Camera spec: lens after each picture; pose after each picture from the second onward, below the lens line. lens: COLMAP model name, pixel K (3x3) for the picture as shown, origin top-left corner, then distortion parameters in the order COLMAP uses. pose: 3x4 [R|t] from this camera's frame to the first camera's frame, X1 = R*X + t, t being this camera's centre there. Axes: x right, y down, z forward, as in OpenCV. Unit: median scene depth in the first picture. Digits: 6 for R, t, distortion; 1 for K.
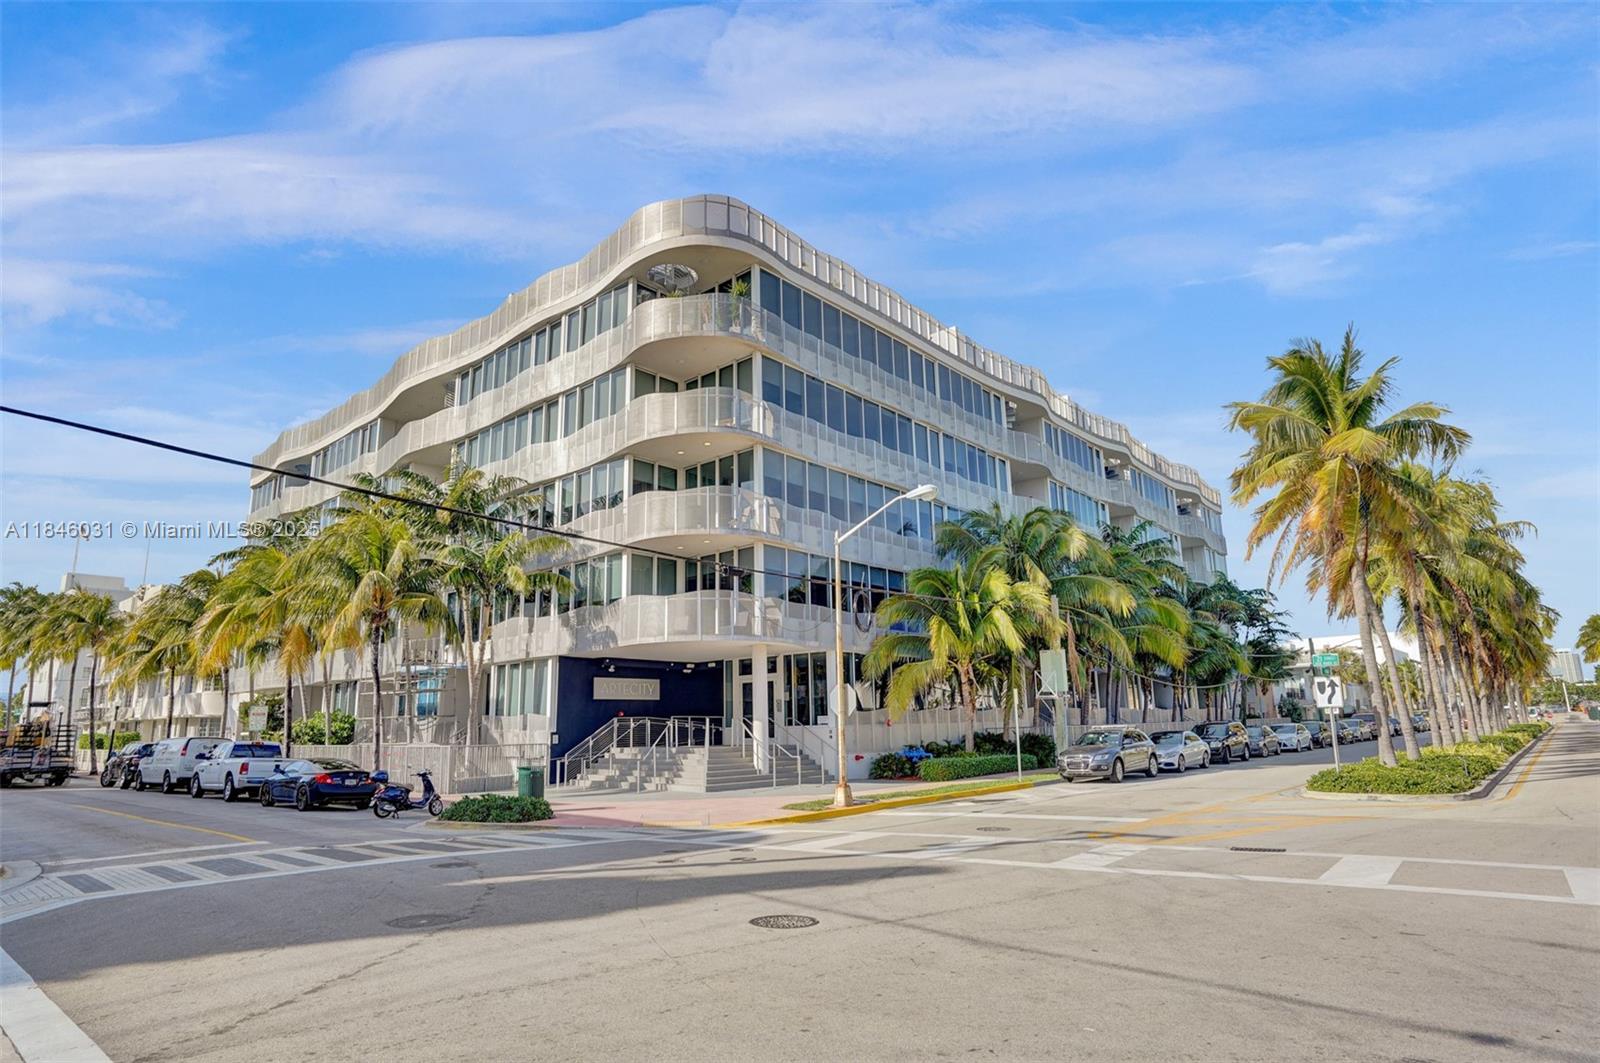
lens RADIAL K [[836.1, 0, 800.0], [0, 836.1, 531.5], [0, 0, 1]] dist [-0.002540, -0.000131]
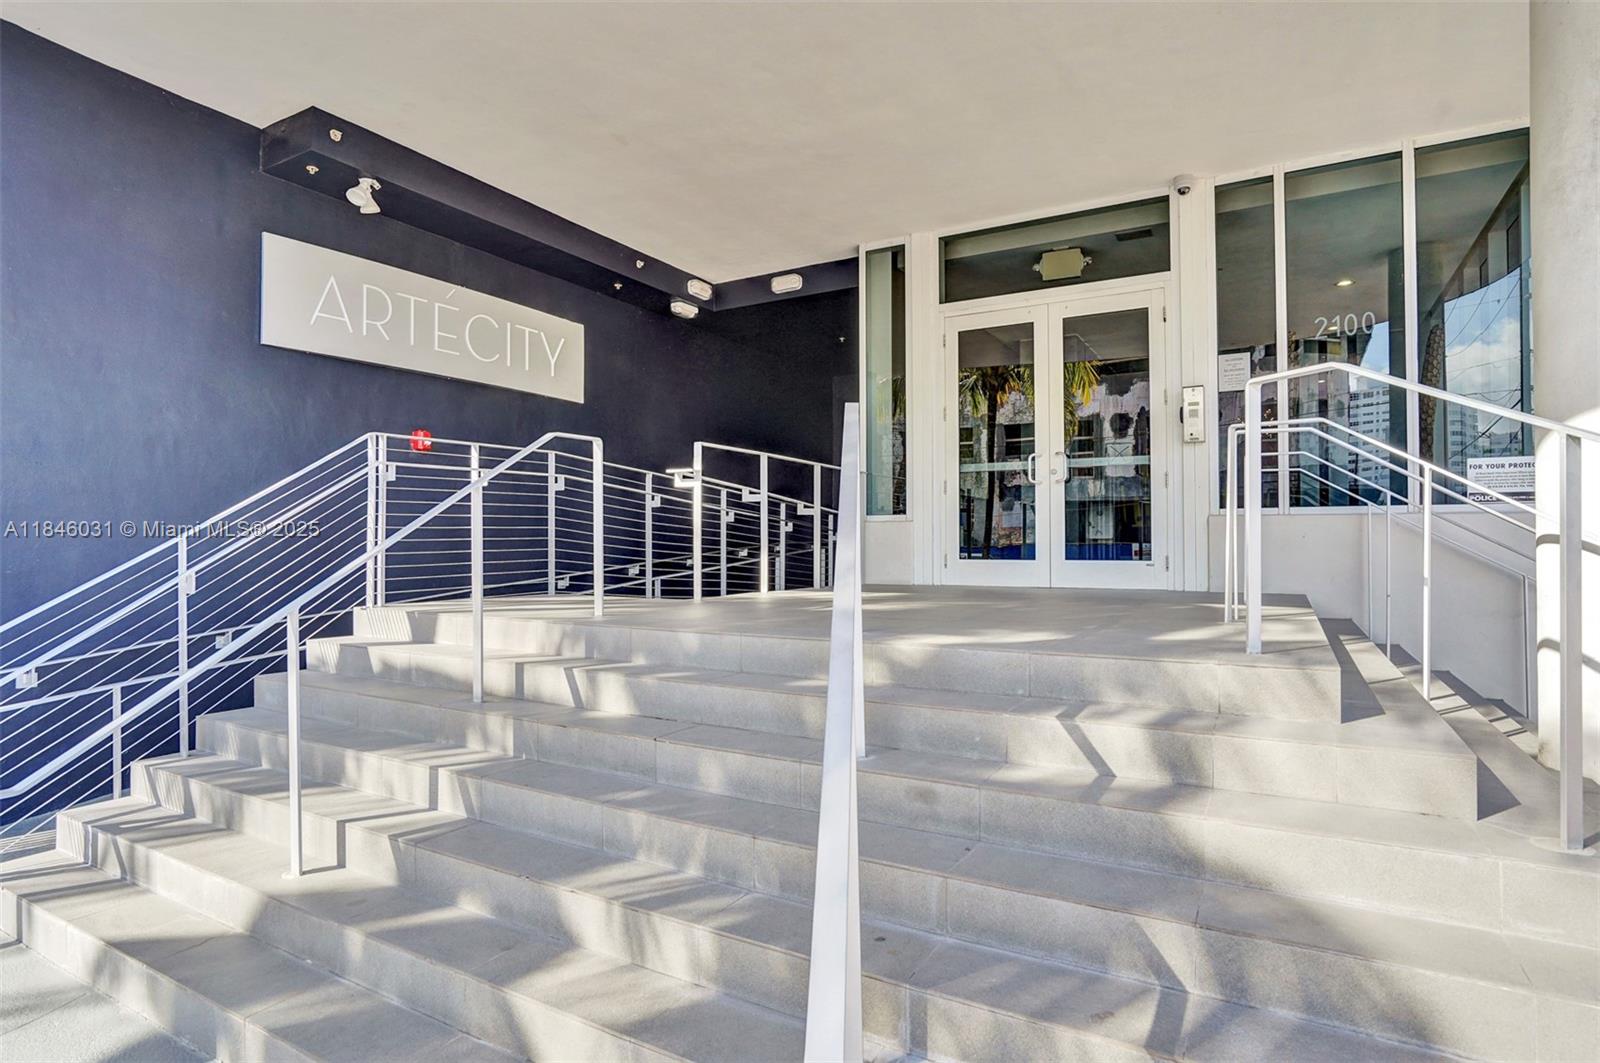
lens RADIAL K [[797.4, 0, 800.0], [0, 797.4, 531.5], [0, 0, 1]] dist [-0.000481, -0.000011]
pose [[0.980148, 0.023062, 0.196919, -0.169567], [-0.067045, 0.973253, 0.219733, 0.204299], [-0.186585, -0.228574, 0.955479, 0.834738]]
